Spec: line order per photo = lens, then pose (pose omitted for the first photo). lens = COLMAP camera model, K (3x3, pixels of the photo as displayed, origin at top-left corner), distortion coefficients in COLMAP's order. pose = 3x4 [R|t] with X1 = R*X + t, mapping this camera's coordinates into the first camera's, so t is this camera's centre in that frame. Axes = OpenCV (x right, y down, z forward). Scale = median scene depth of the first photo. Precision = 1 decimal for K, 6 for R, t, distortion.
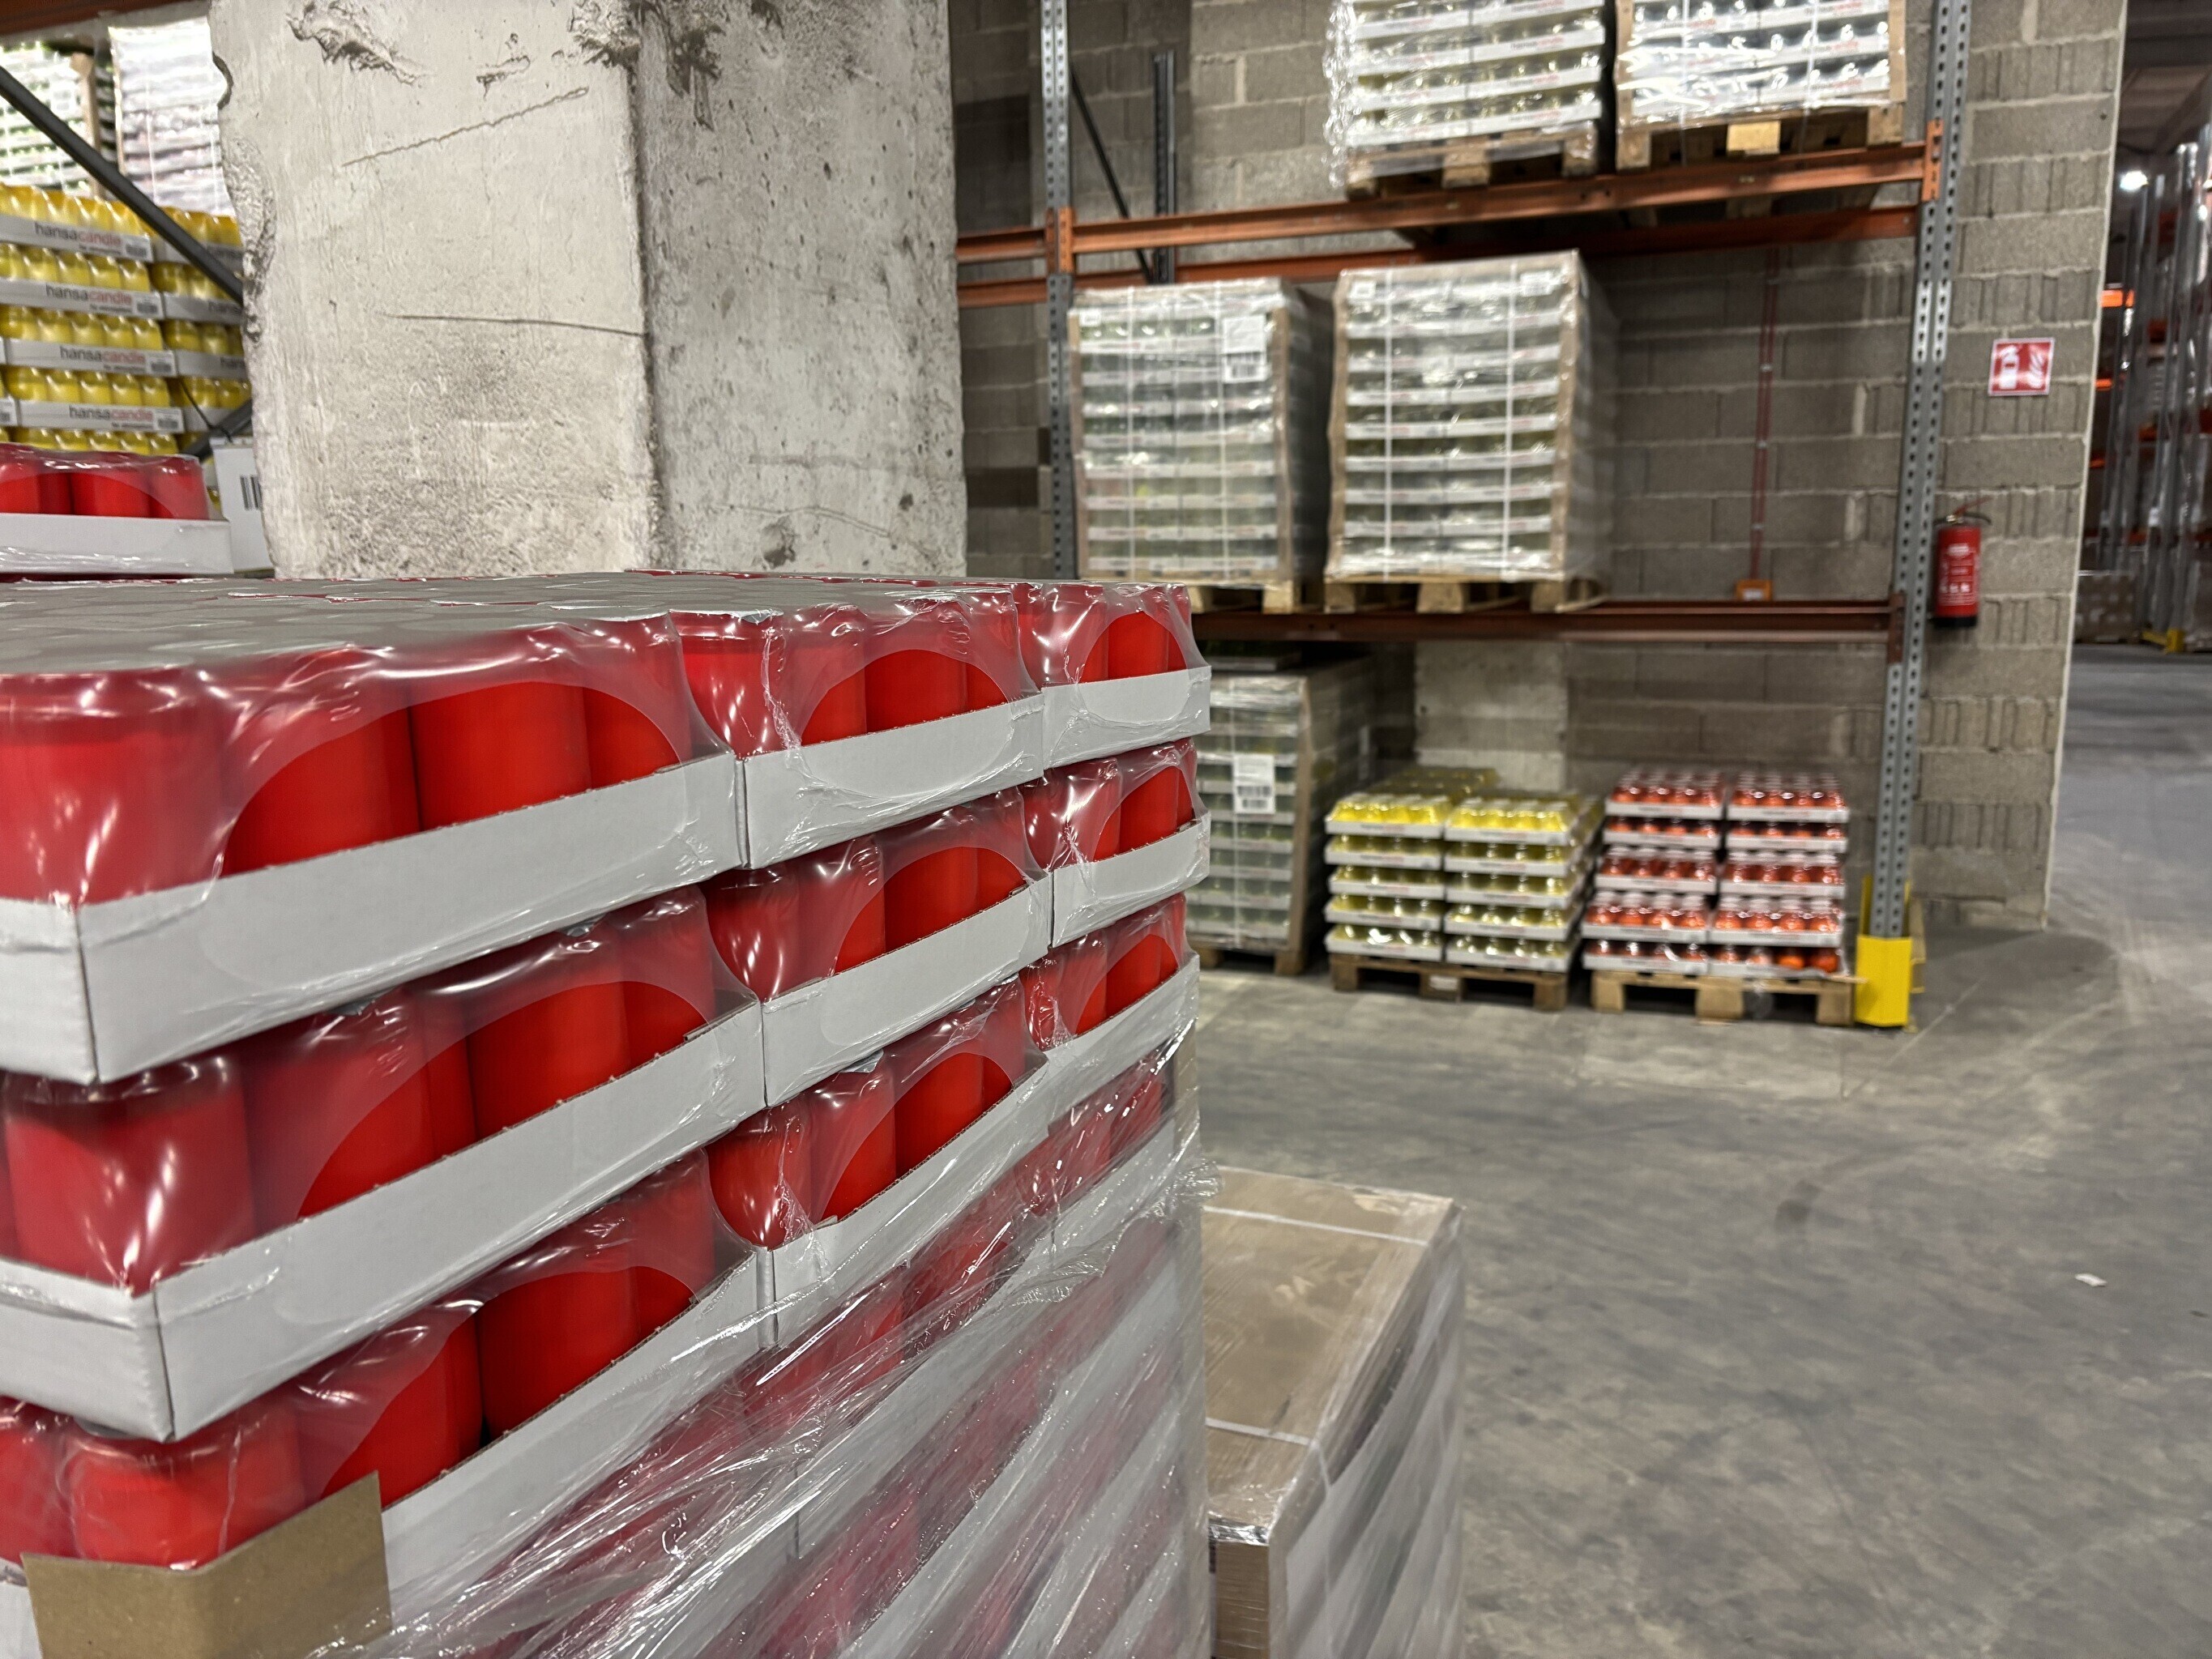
lens RADIAL K [[1672.3, 0, 1104.0], [0, 1672.3, 828.8], [0, 0, 1]] dist [0.018291, -0.020927]
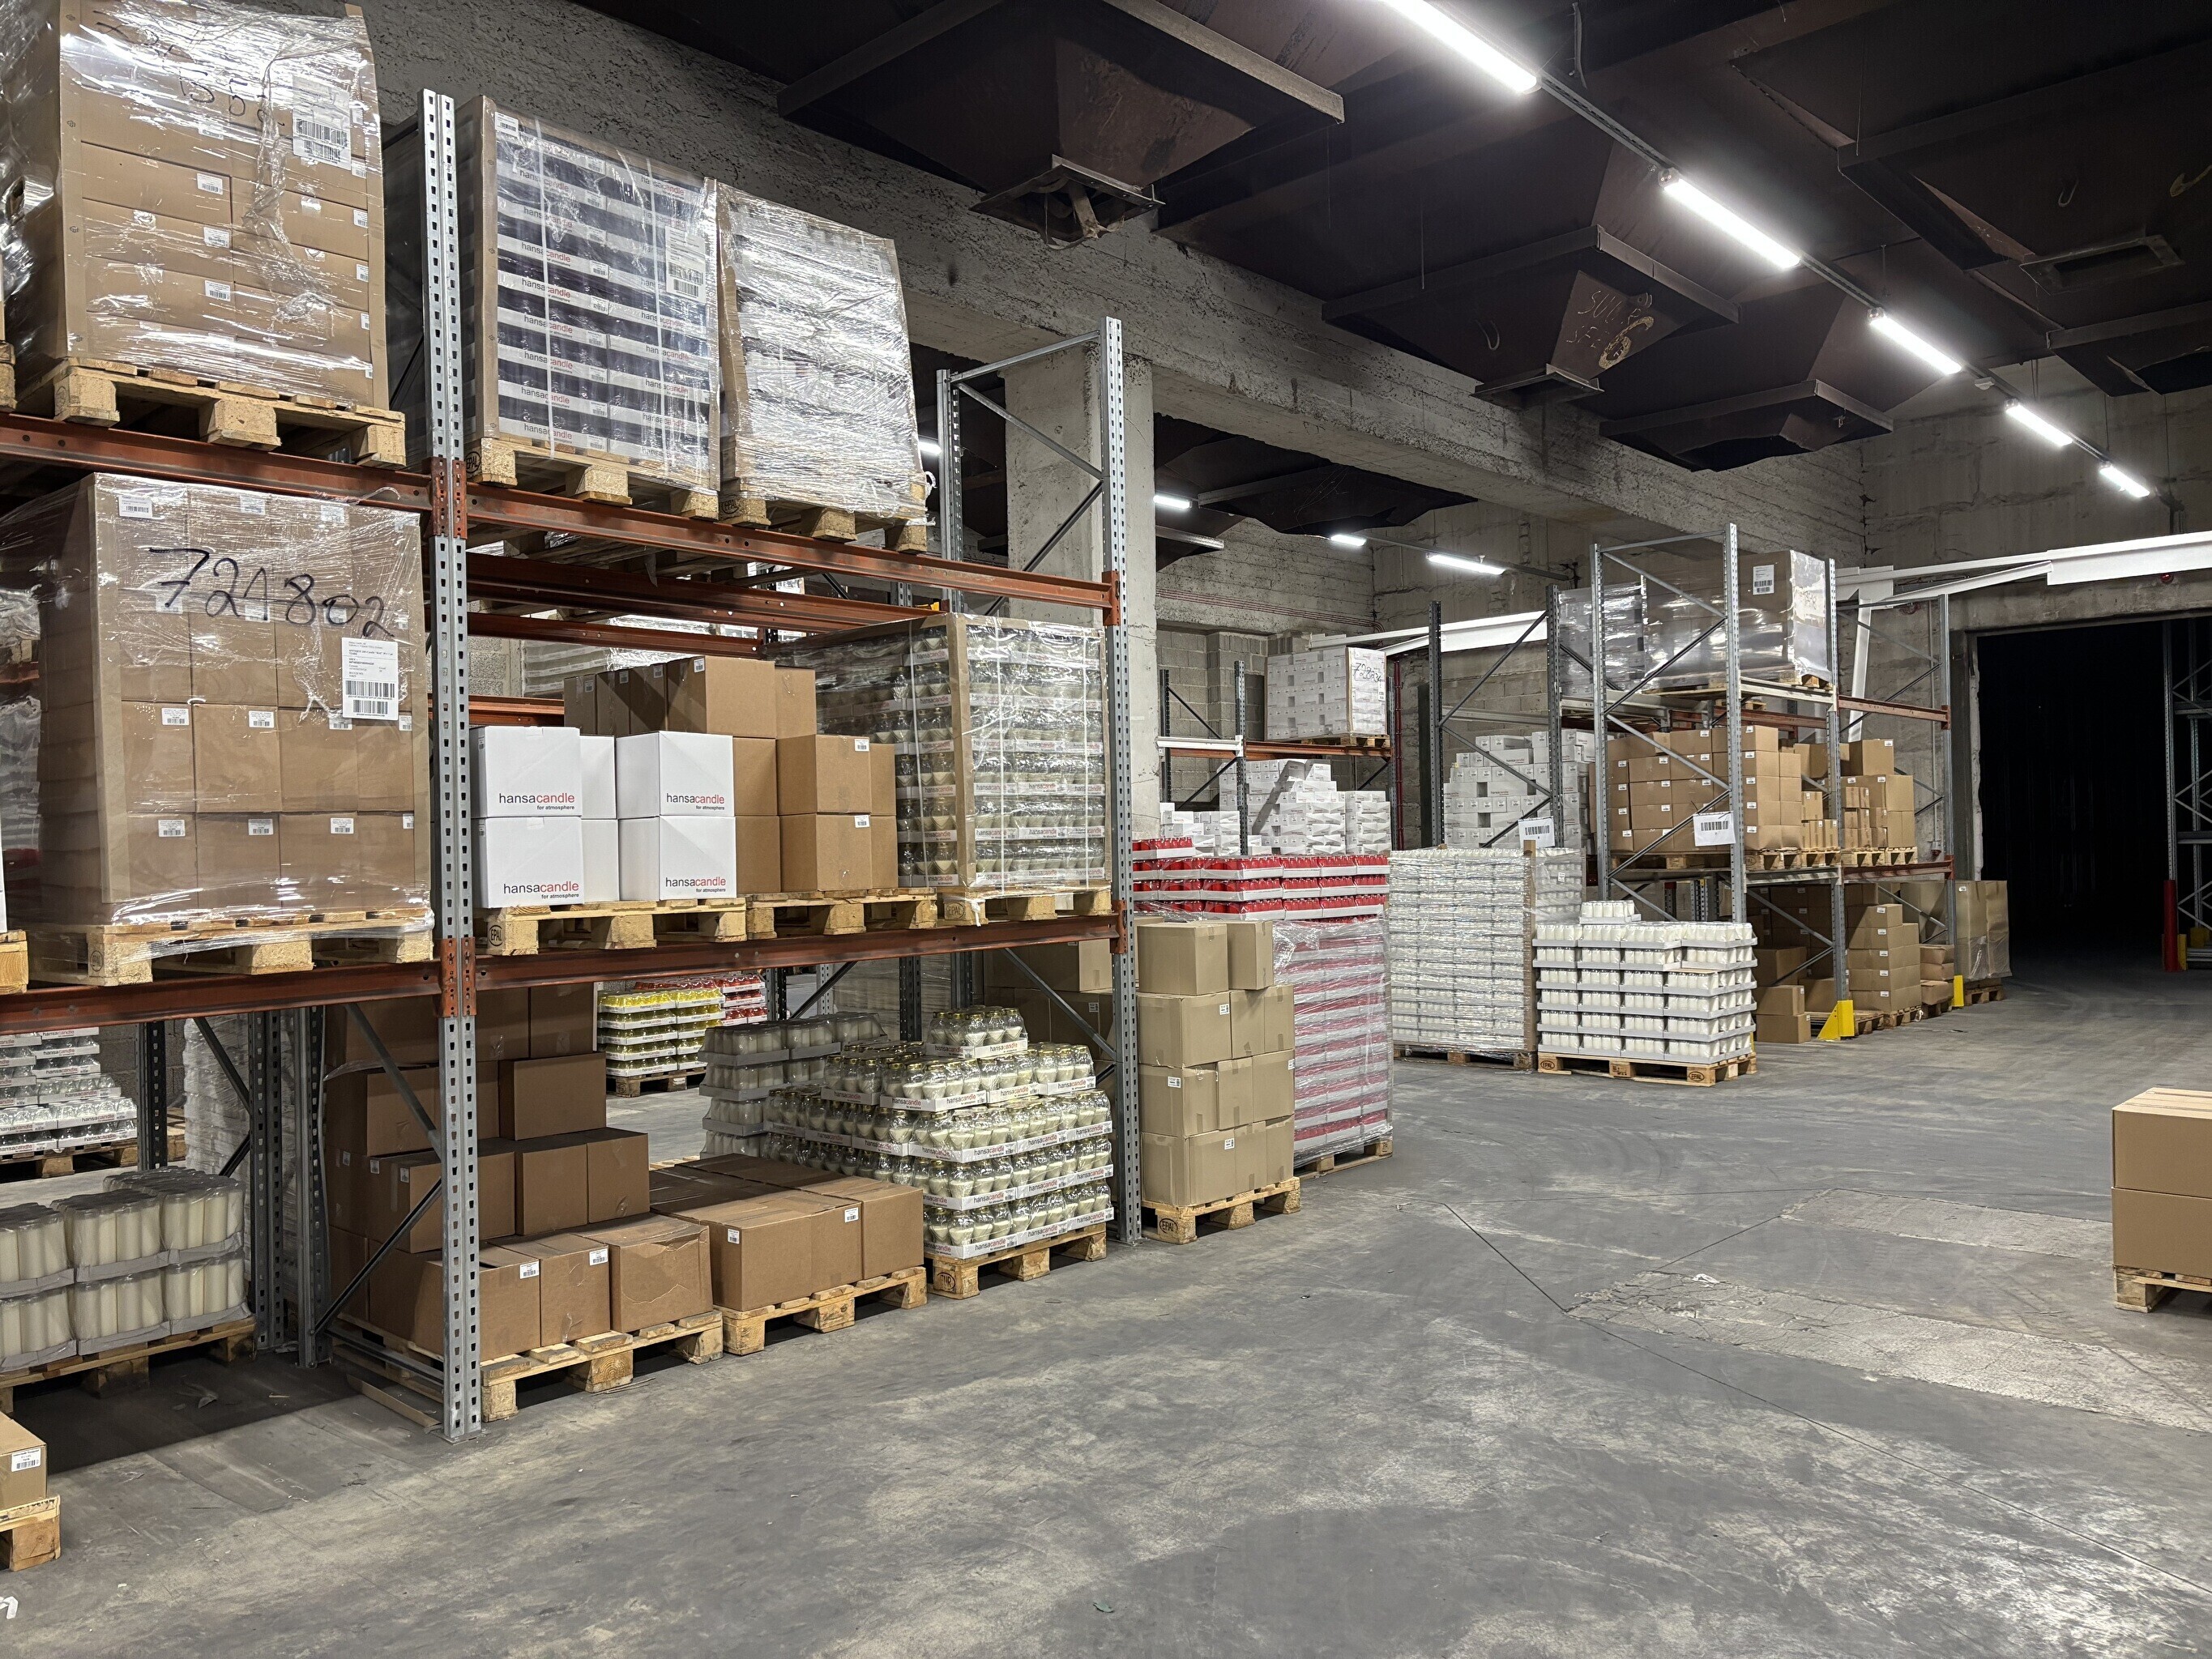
lens RADIAL K [[1672.3, 0, 1107.3], [0, 1672.3, 839.2], [0, 0, 1]] dist [0.018291, -0.020927]
pose [[0.329187, 0.013498, 0.944168, -1.468756], [0.176756, 0.981343, -0.075656, 0.048448], [-0.927574, 0.191792, 0.320660, -0.166304]]
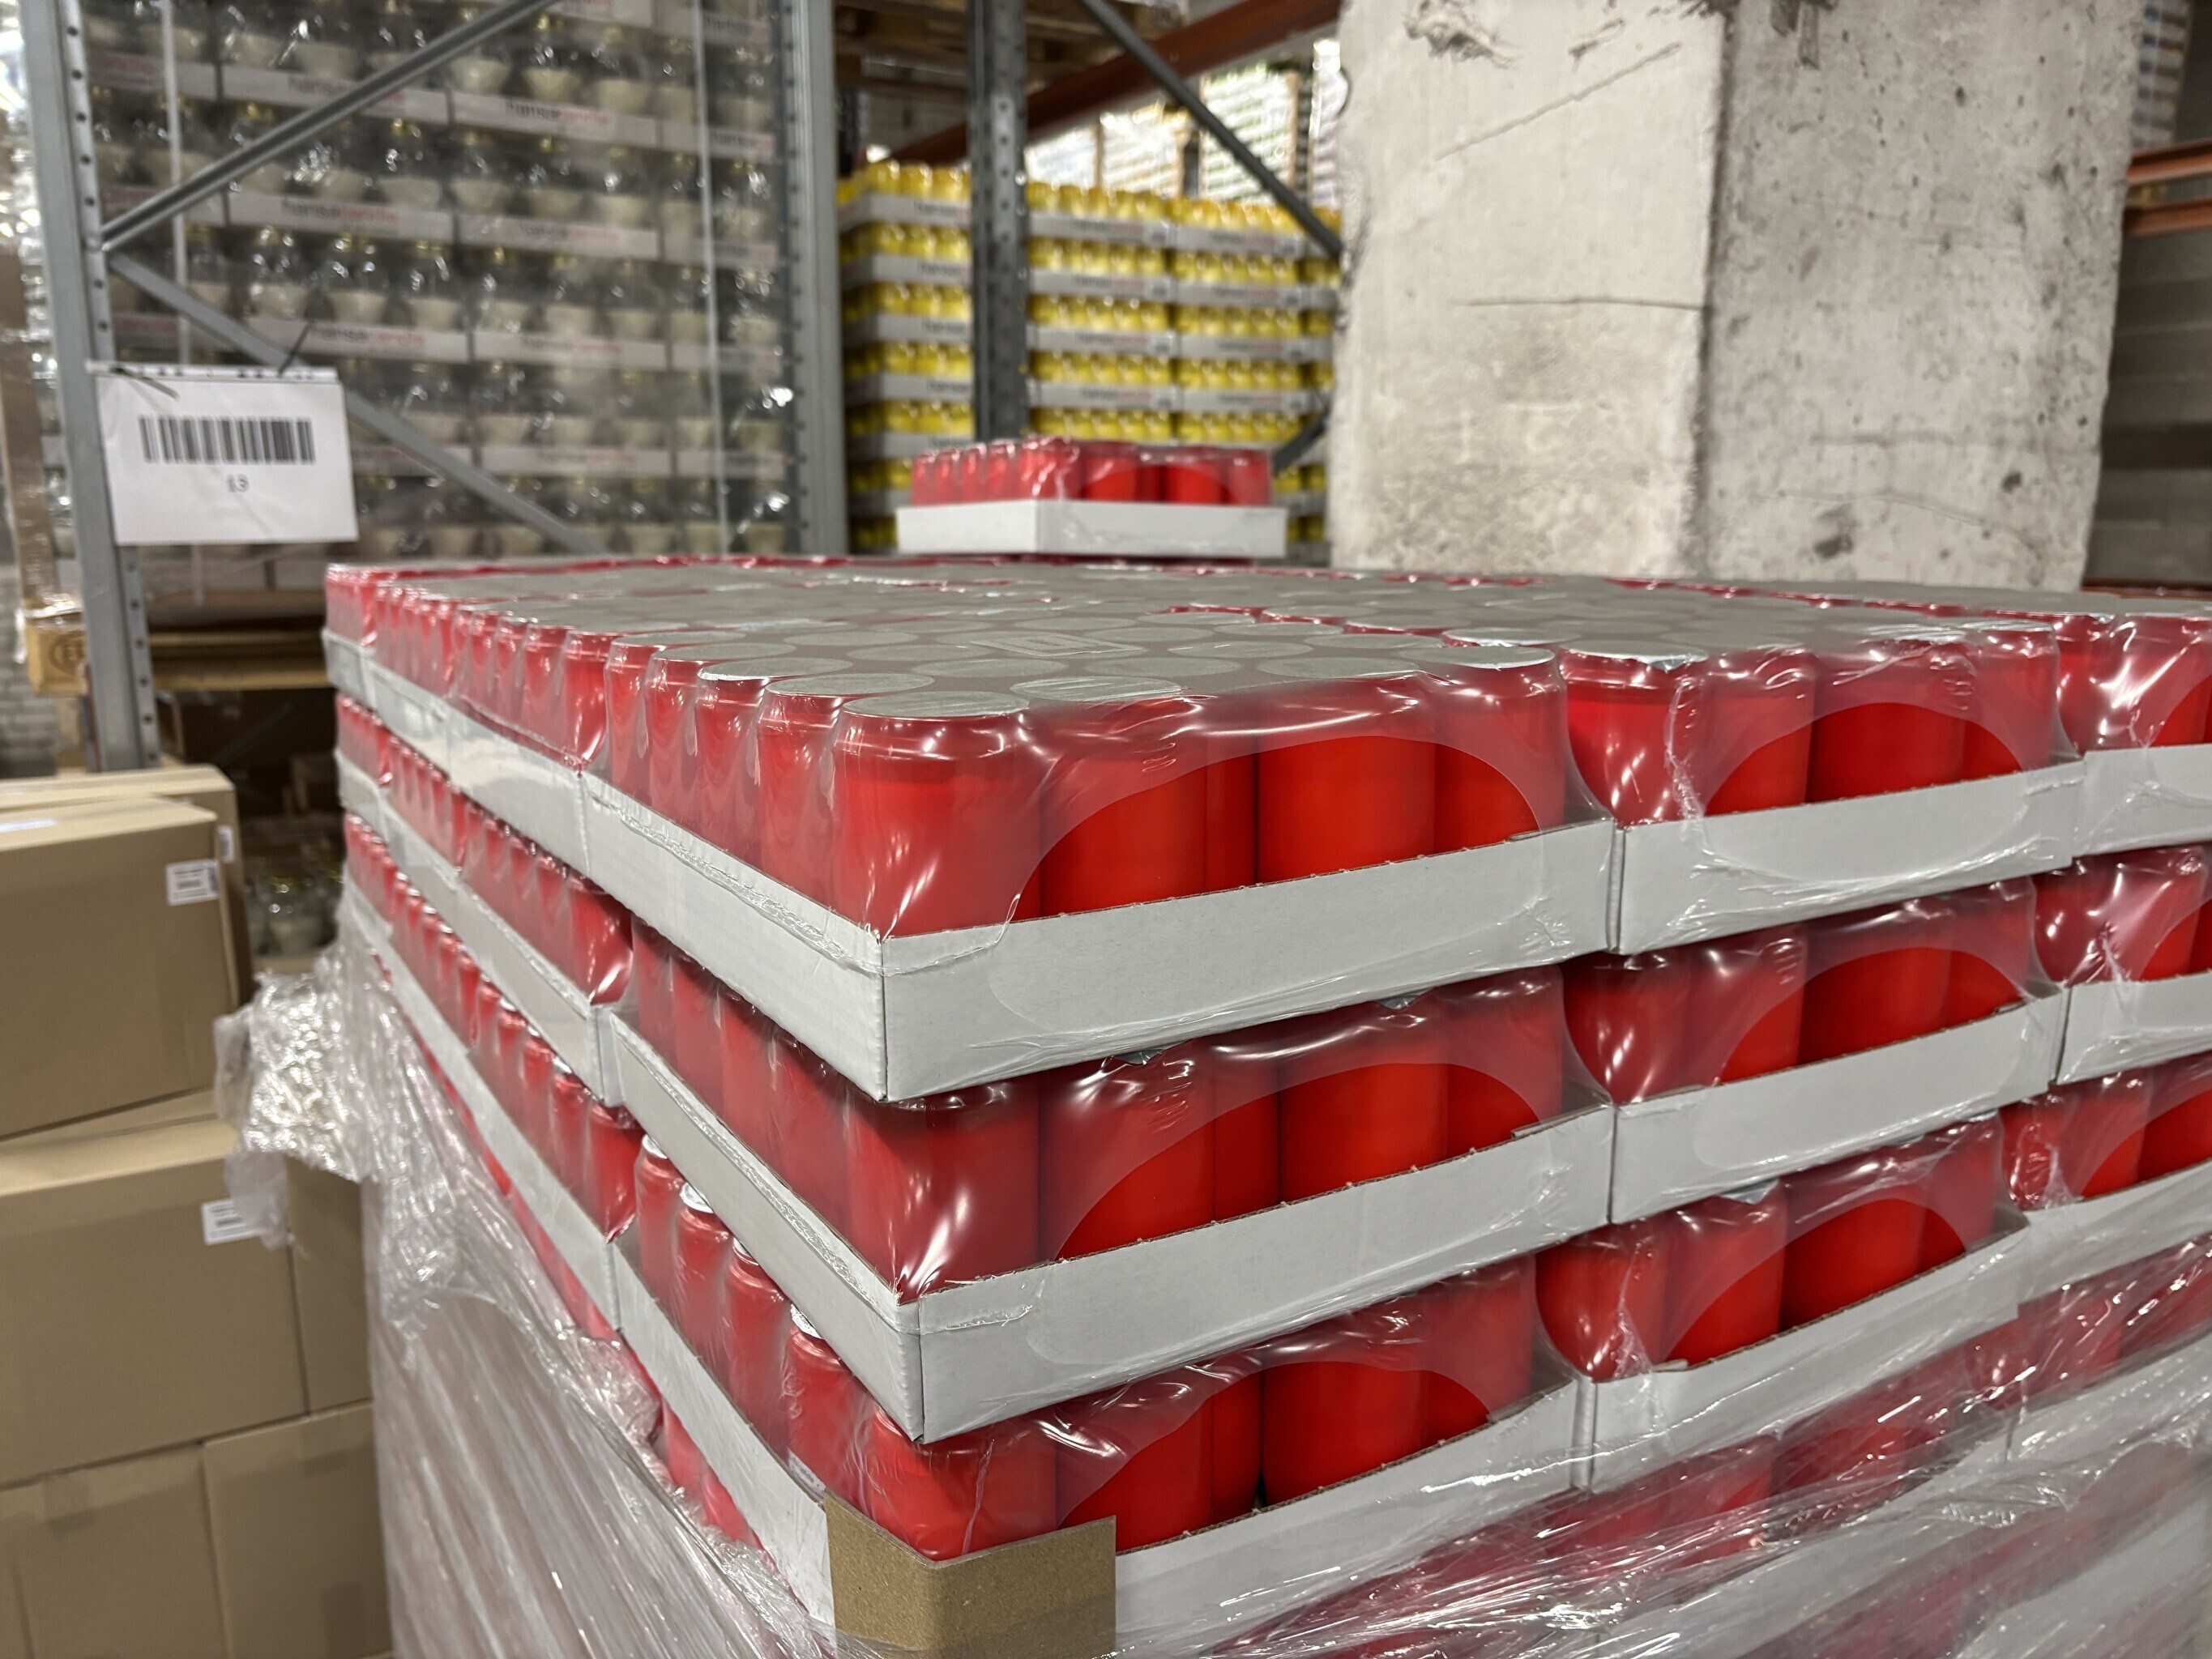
lens RADIAL K [[1672.3, 0, 1100.3], [0, 1672.3, 830.3], [0, 0, 1]] dist [0.018291, -0.020927]
pose [[0.805996, 0.121602, -0.579296, 0.048953], [-0.107538, 0.992466, 0.058711, -0.044613], [0.582071, 0.014976, 0.813000, 0.097051]]
